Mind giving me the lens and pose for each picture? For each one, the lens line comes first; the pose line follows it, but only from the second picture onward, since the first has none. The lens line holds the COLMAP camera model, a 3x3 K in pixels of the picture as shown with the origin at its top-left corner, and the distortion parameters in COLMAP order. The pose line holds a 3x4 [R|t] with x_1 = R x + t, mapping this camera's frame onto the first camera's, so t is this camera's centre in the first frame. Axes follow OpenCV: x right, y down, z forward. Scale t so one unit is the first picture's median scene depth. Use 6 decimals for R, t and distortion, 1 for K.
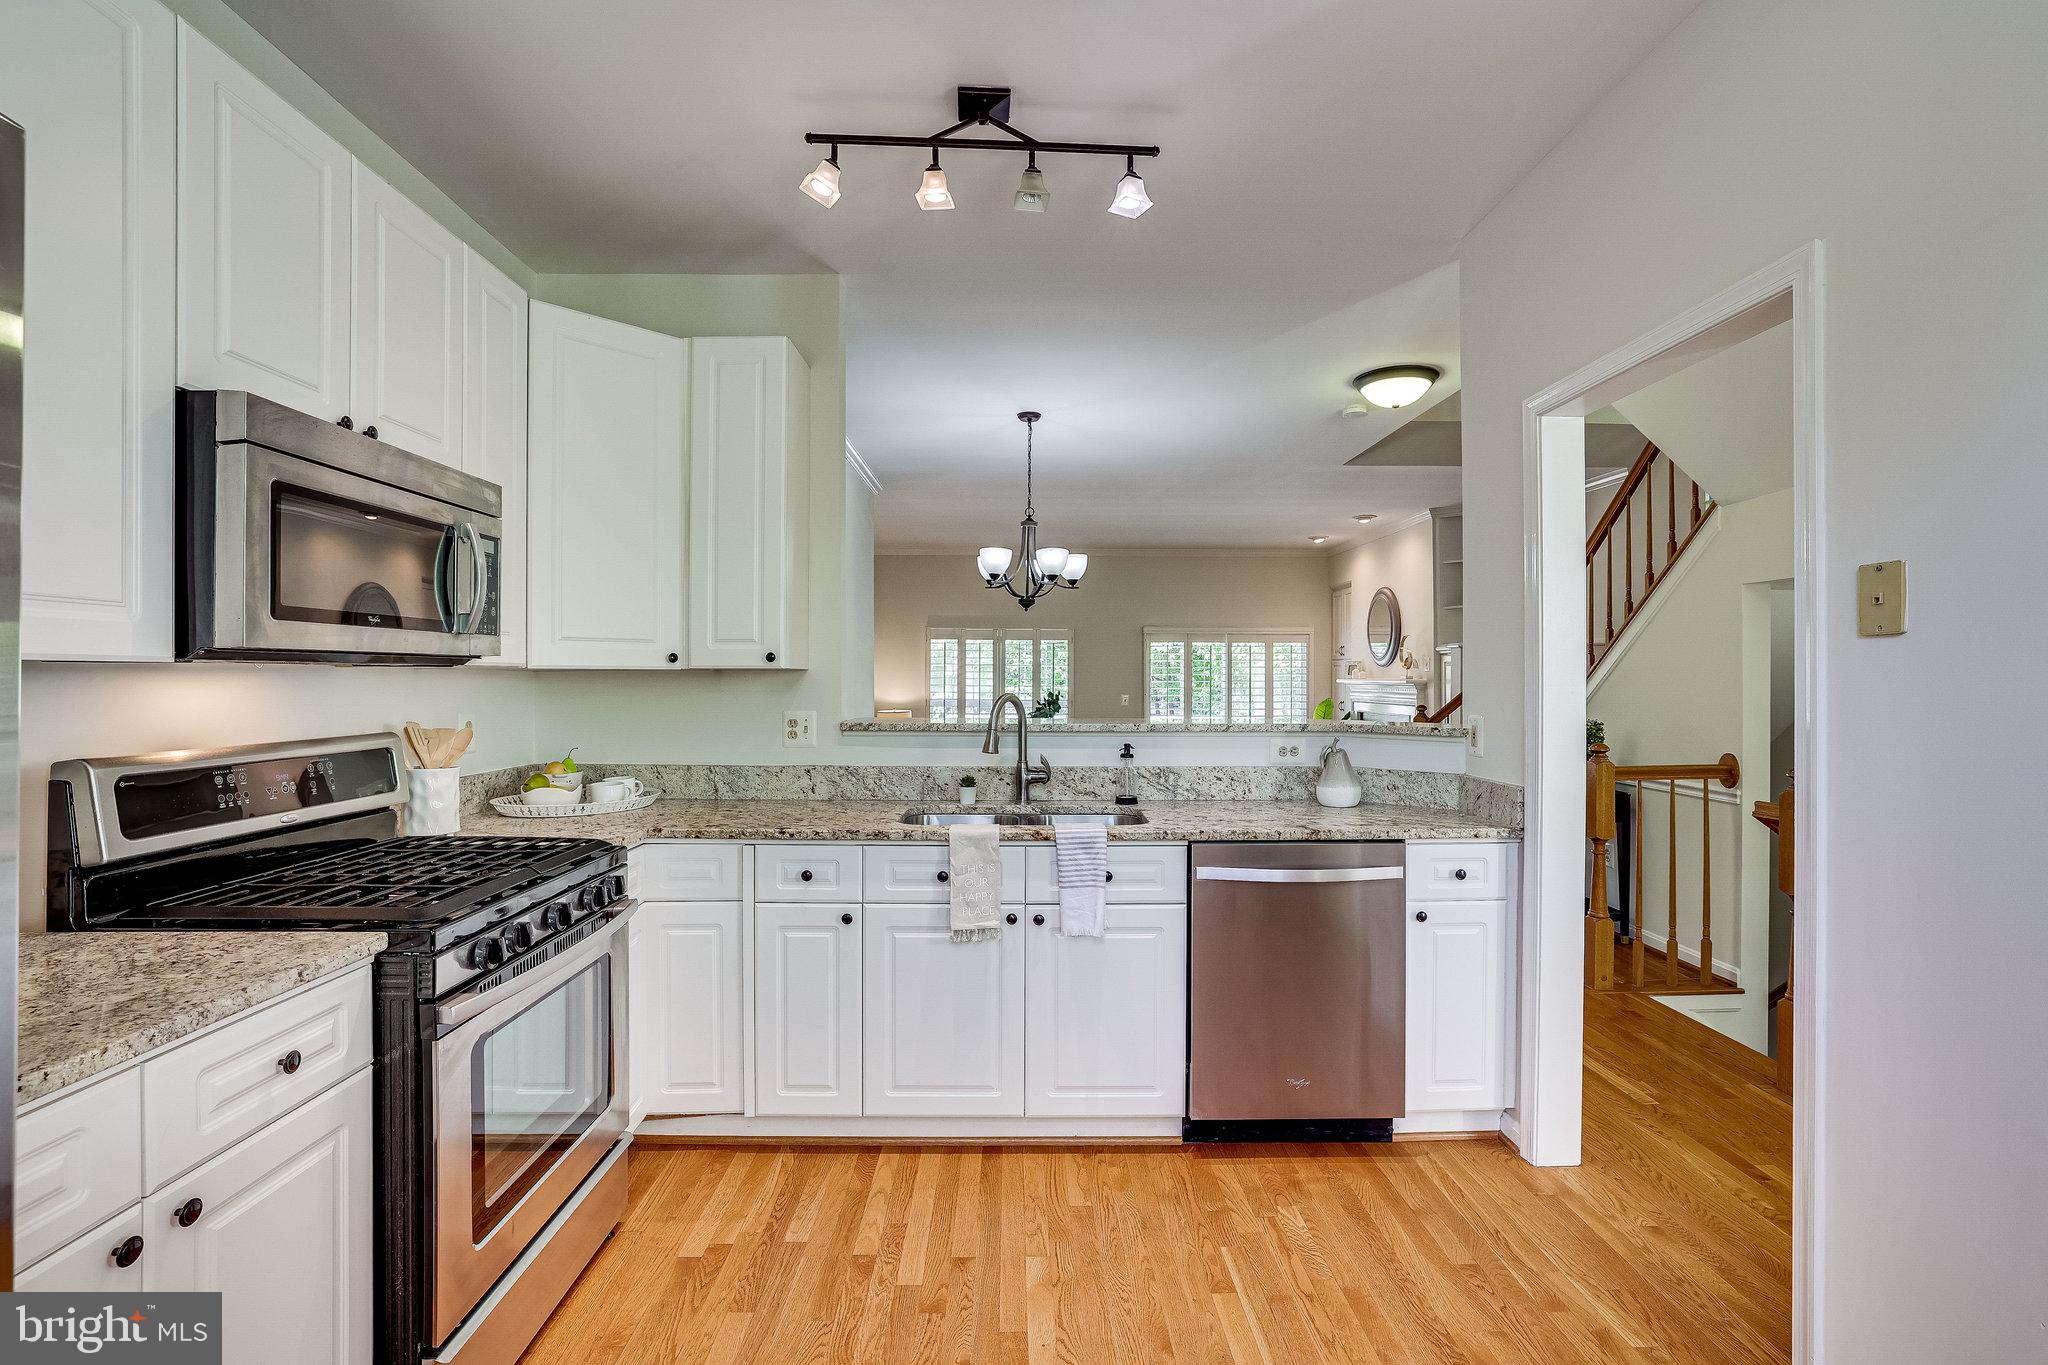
lens RADIAL K [[952.1, 0, 1030.0], [0, 952.1, 681.0], [0, 0, 1]] dist [0.000984, 0.000715]
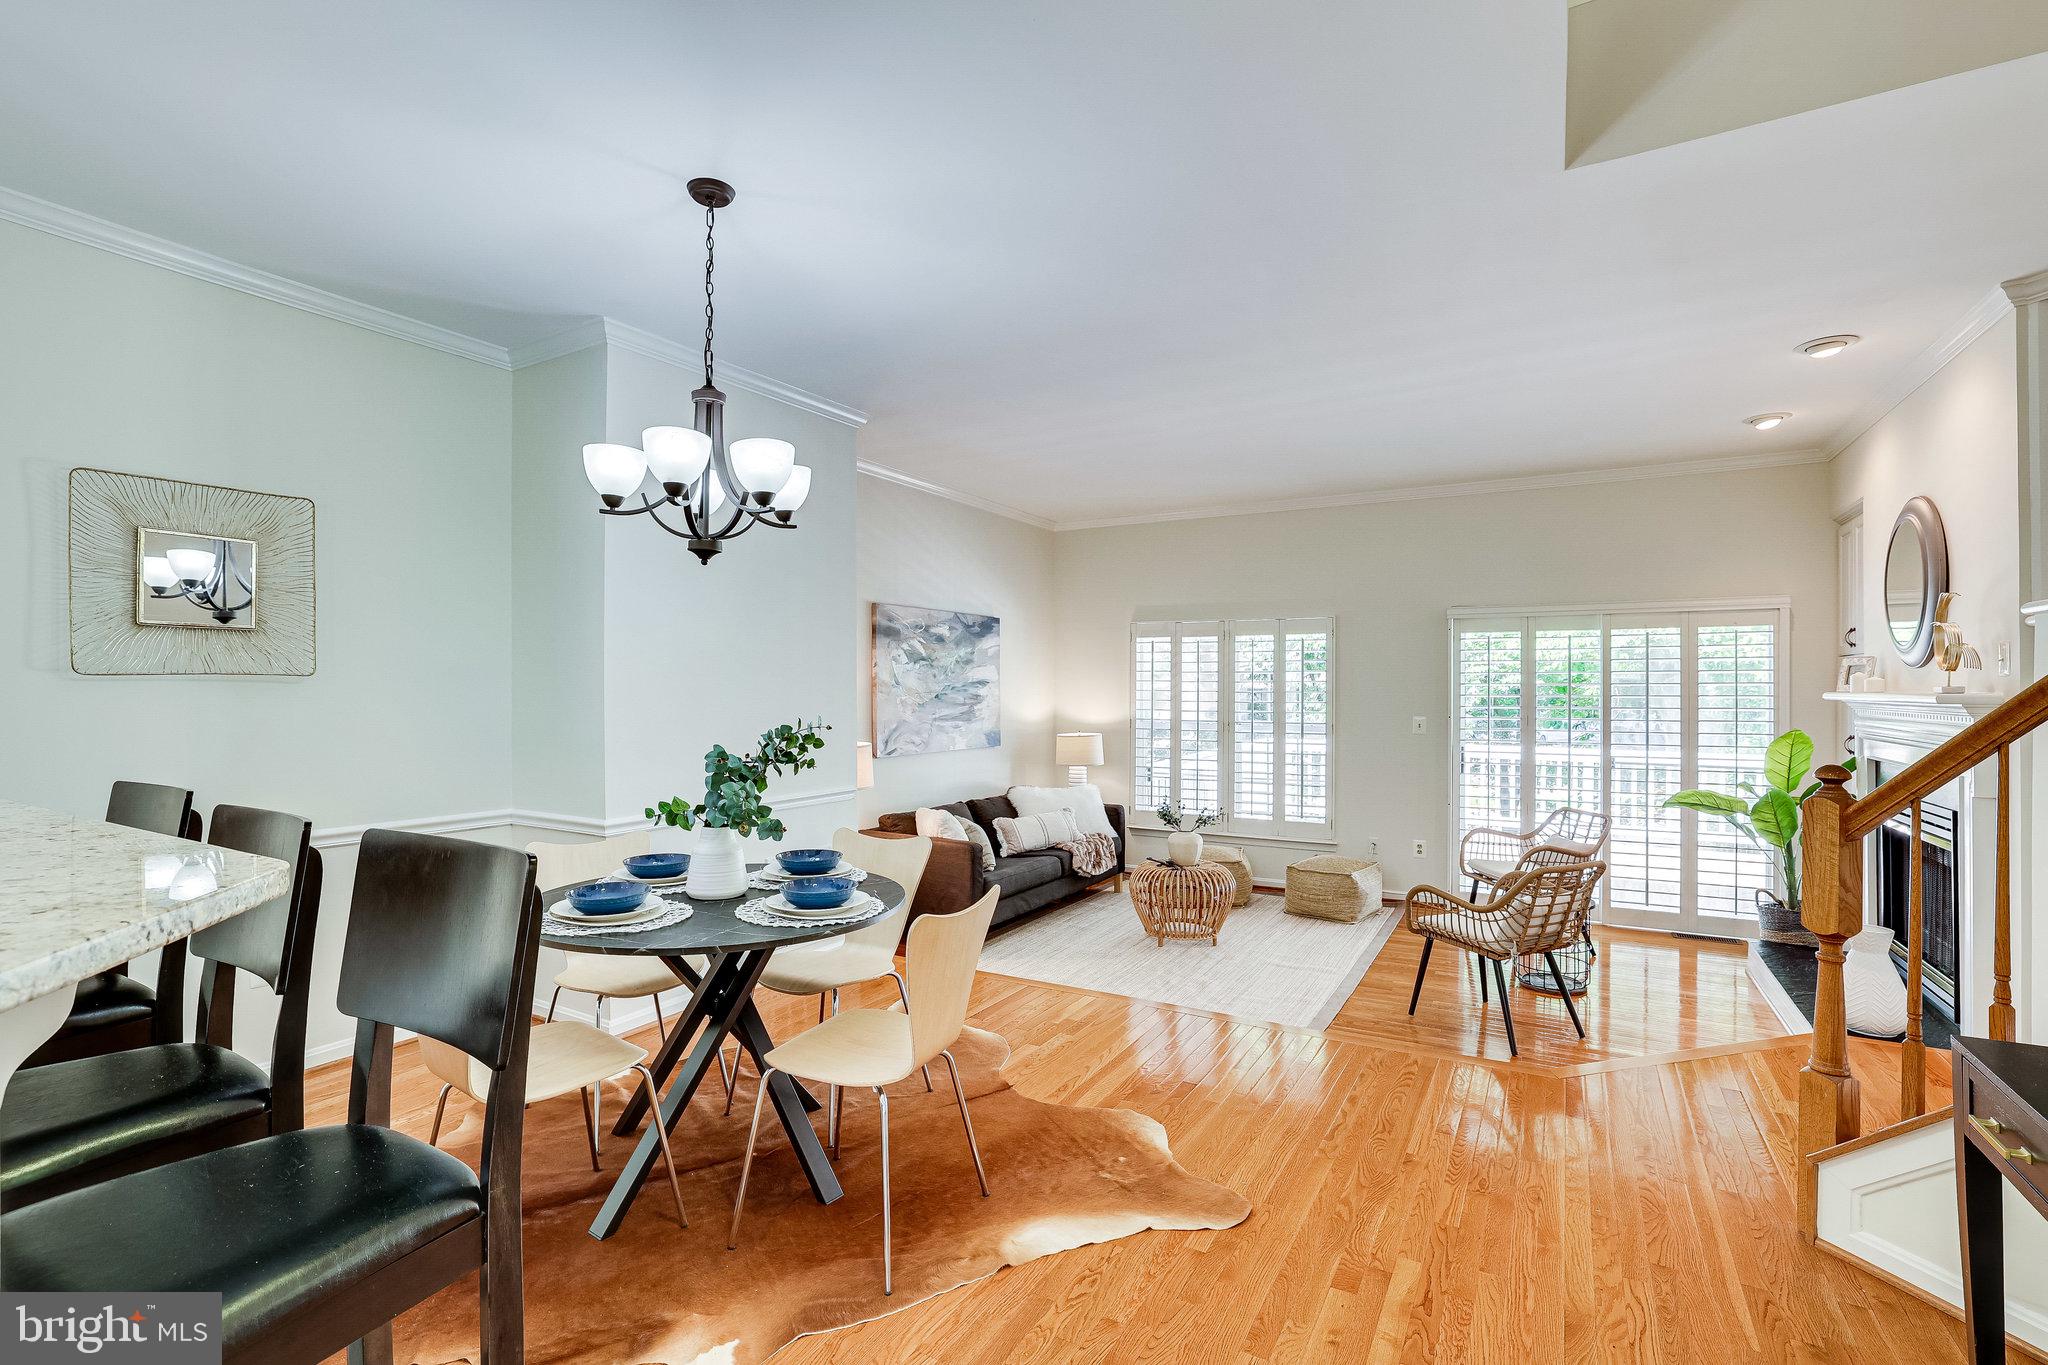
lens RADIAL K [[952.1, 0, 1023.8], [0, 952.1, 685.5], [0, 0, 1]] dist [0.000984, 0.000715]
pose [[0.862064, -0.003203, -0.506789, 0.198088], [0.001005, 0.999989, -0.004610, -0.003611], [0.506798, 0.003465, 0.862058, 0.320385]]
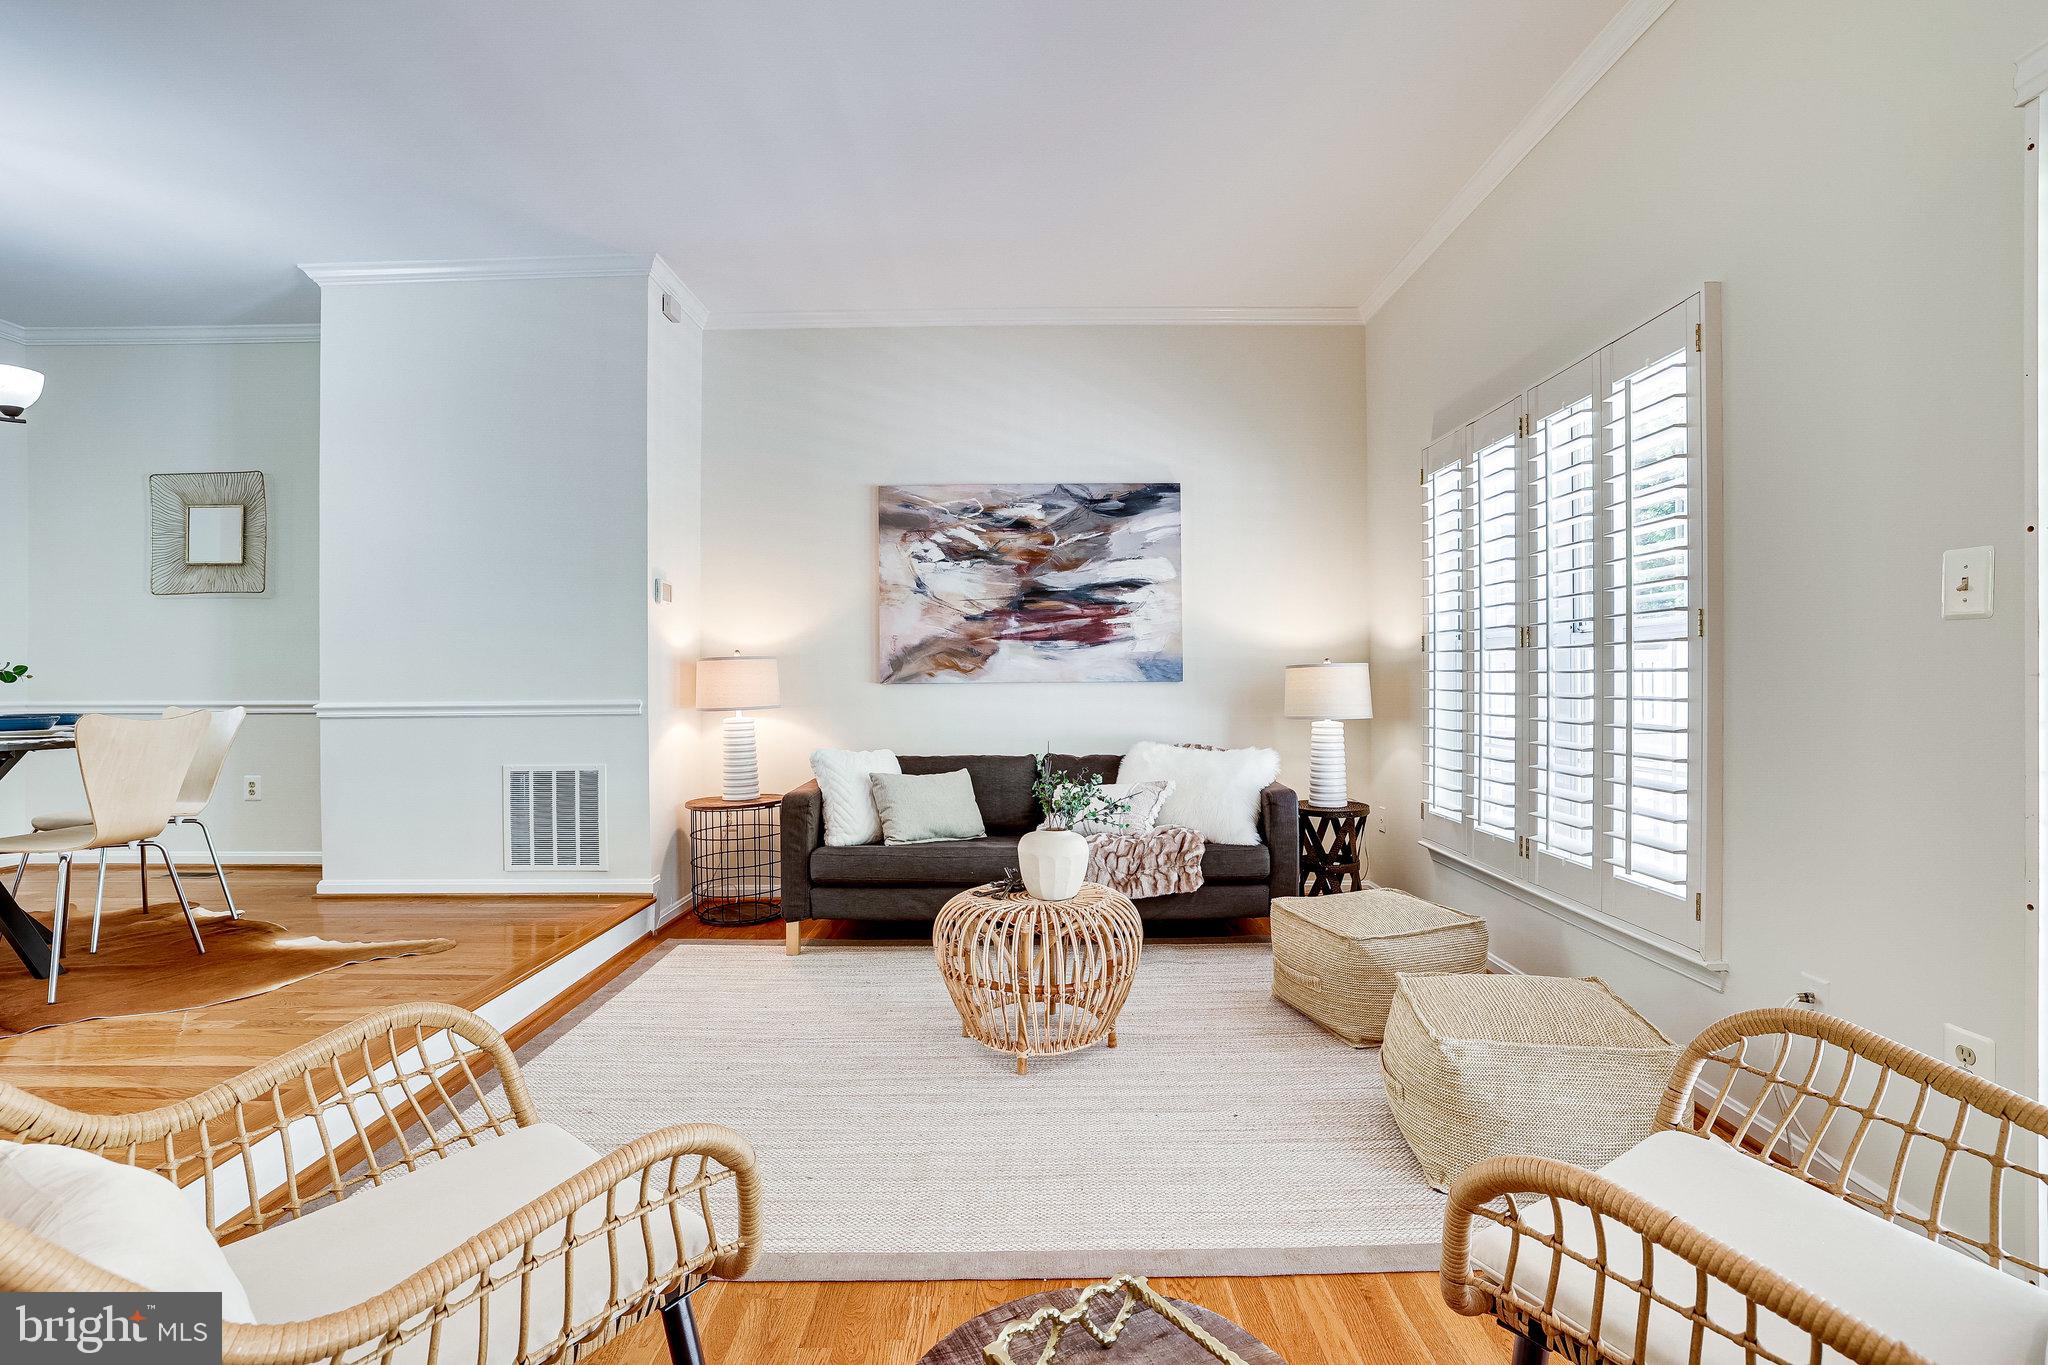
lens RADIAL K [[952.1, 0, 1028.1], [0, 952.1, 675.4], [0, 0, 1]] dist [0.000984, 0.000715]
pose [[-0.015795, 0.002340, -0.999873, 0.280495], [0.005370, 0.999983, 0.002256, 0.032892], [0.999861, -0.005334, -0.015807, 0.844446]]
